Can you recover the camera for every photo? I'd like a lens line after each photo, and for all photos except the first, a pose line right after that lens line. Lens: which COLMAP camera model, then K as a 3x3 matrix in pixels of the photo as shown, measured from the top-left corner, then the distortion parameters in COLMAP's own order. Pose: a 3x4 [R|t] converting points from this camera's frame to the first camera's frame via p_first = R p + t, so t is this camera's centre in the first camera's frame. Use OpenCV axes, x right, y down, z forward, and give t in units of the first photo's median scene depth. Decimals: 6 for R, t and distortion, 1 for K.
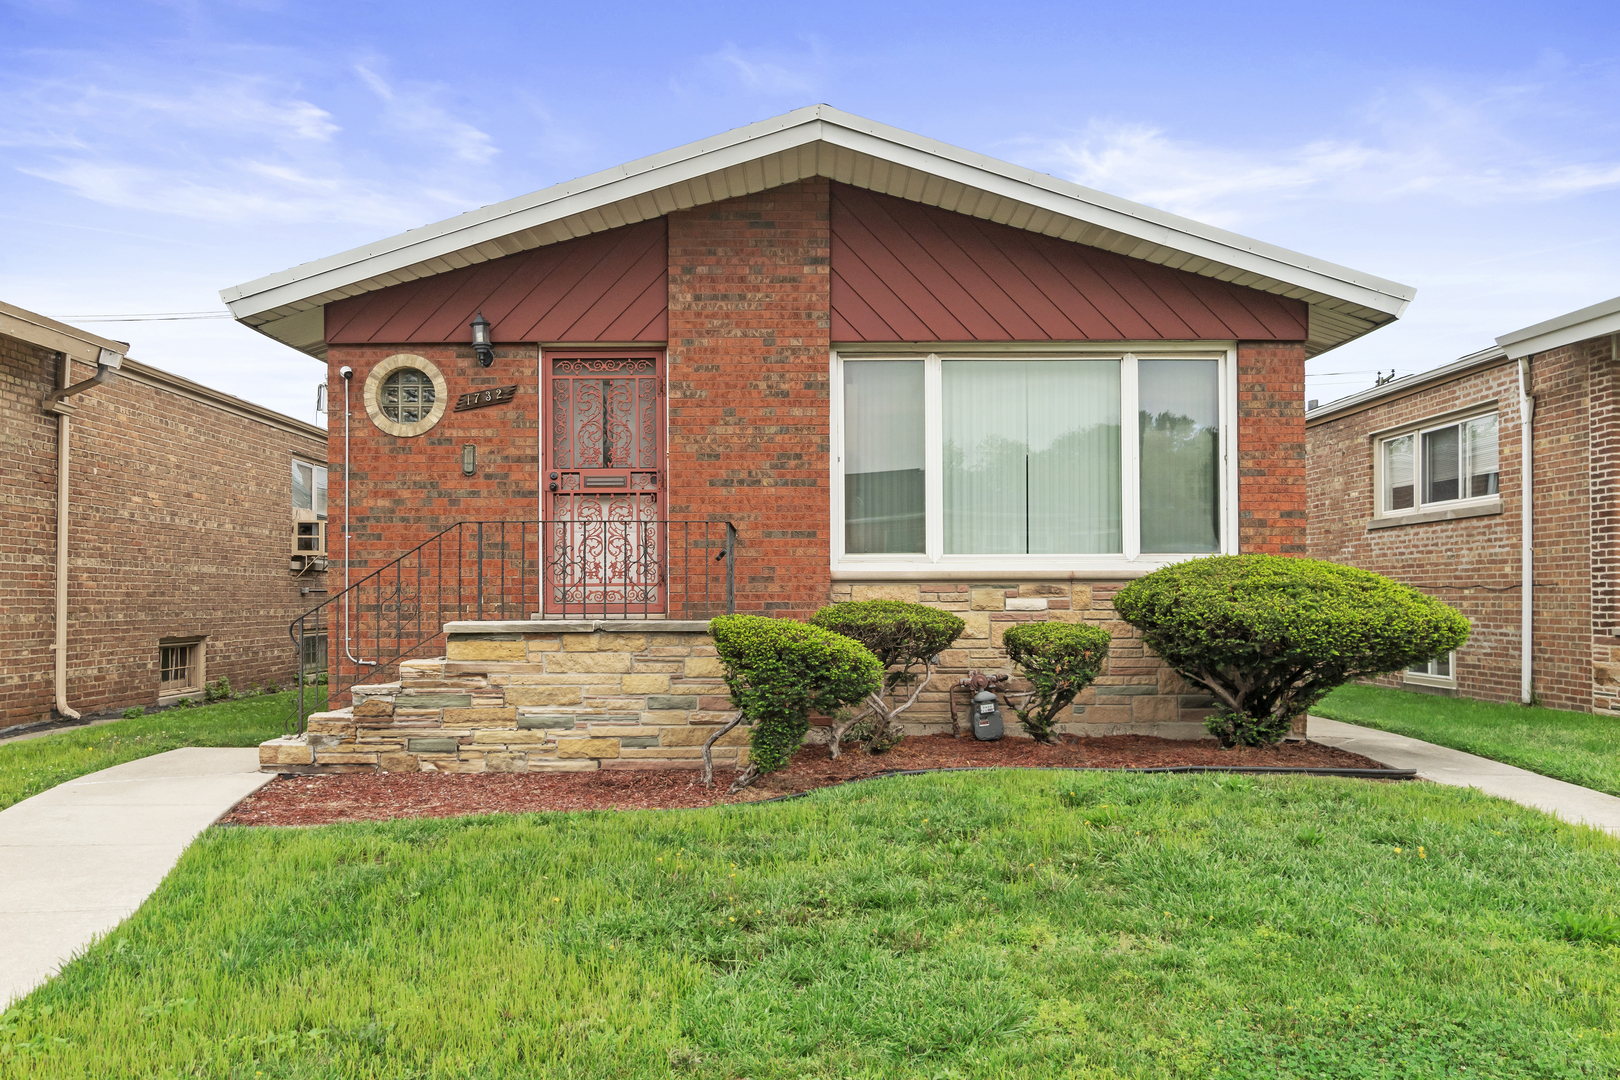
lens RADIAL K [[1249.2, 0, 810.8], [0, 1249.2, 571.4], [0, 0, 1]] dist [0.003372, -0.002858]
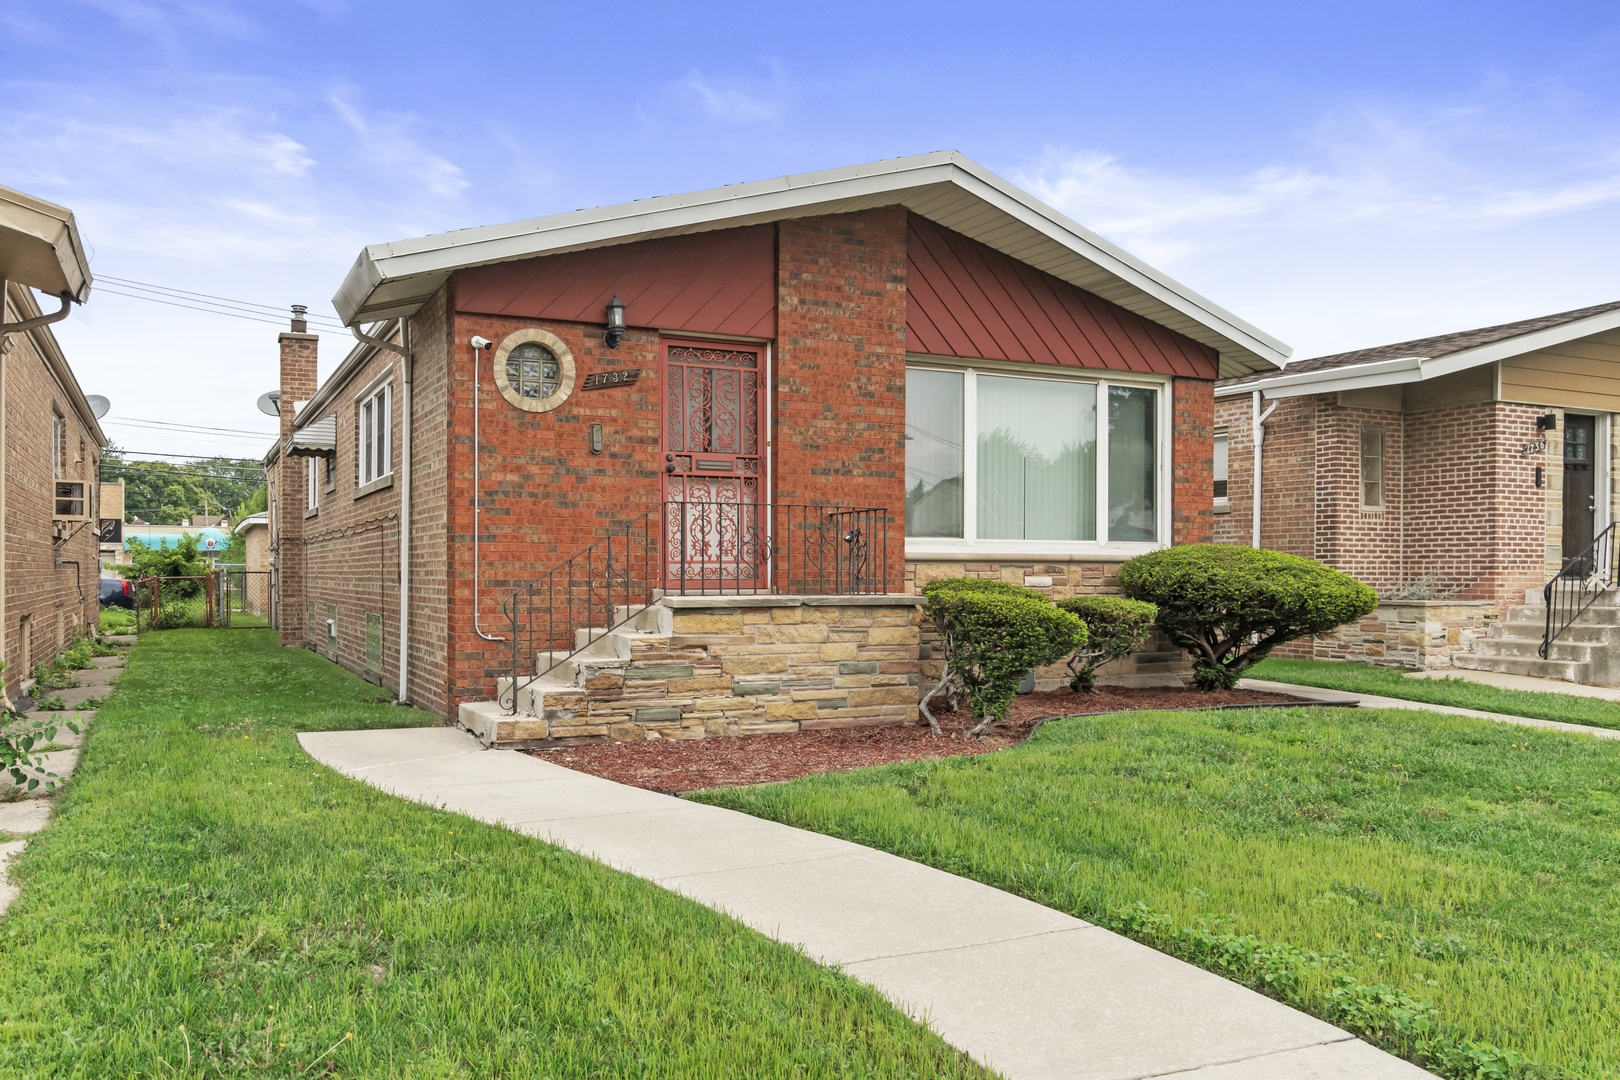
lens RADIAL K [[1249.2, 0, 810.8], [0, 1249.2, 571.4], [0, 0, 1]] dist [0.003372, -0.002858]
pose [[0.901463, 0.006143, 0.432812, -0.557181], [-0.015656, 0.999708, 0.018418, -0.002244], [-0.432573, -0.023379, 0.901296, 0.001174]]
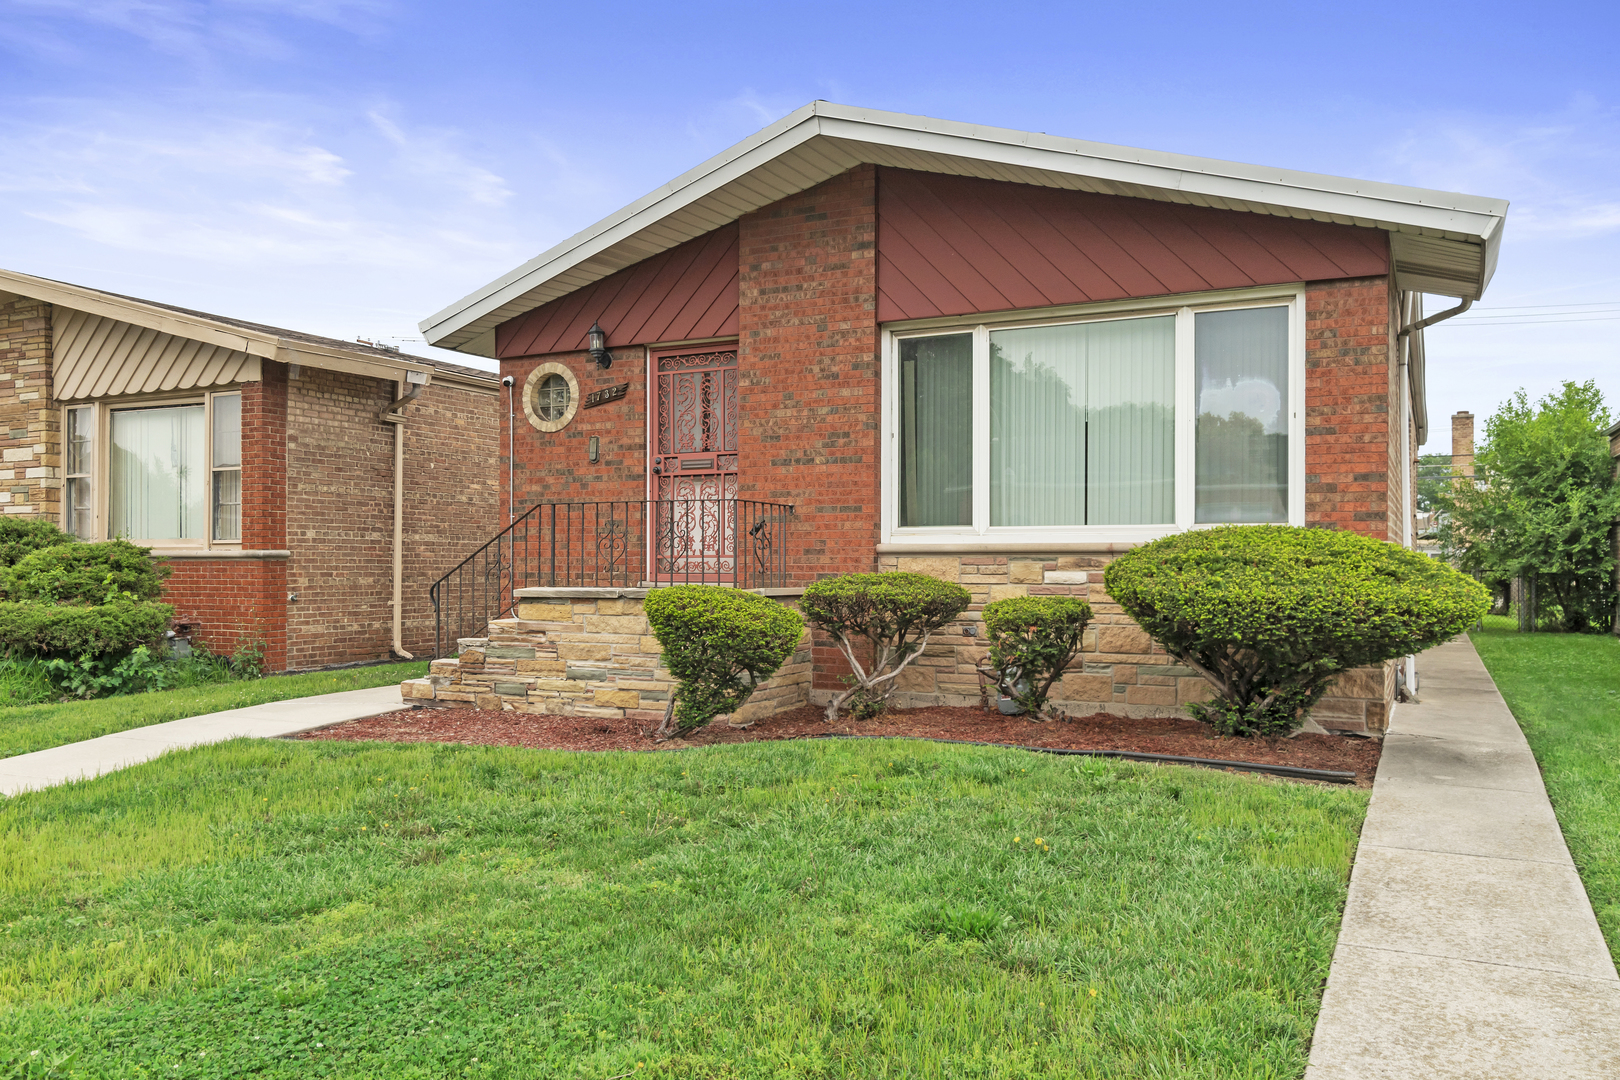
lens RADIAL K [[1260.4, 0, 811.1], [0, 1260.4, 560.4], [0, 0, 1]] dist [0.003997, 0.000358]
pose [[0.889515, 0.003475, -0.456893, 0.446830], [0.004718, 0.999848, 0.016790, -0.004281], [0.456882, -0.017090, 0.889363, 0.041871]]
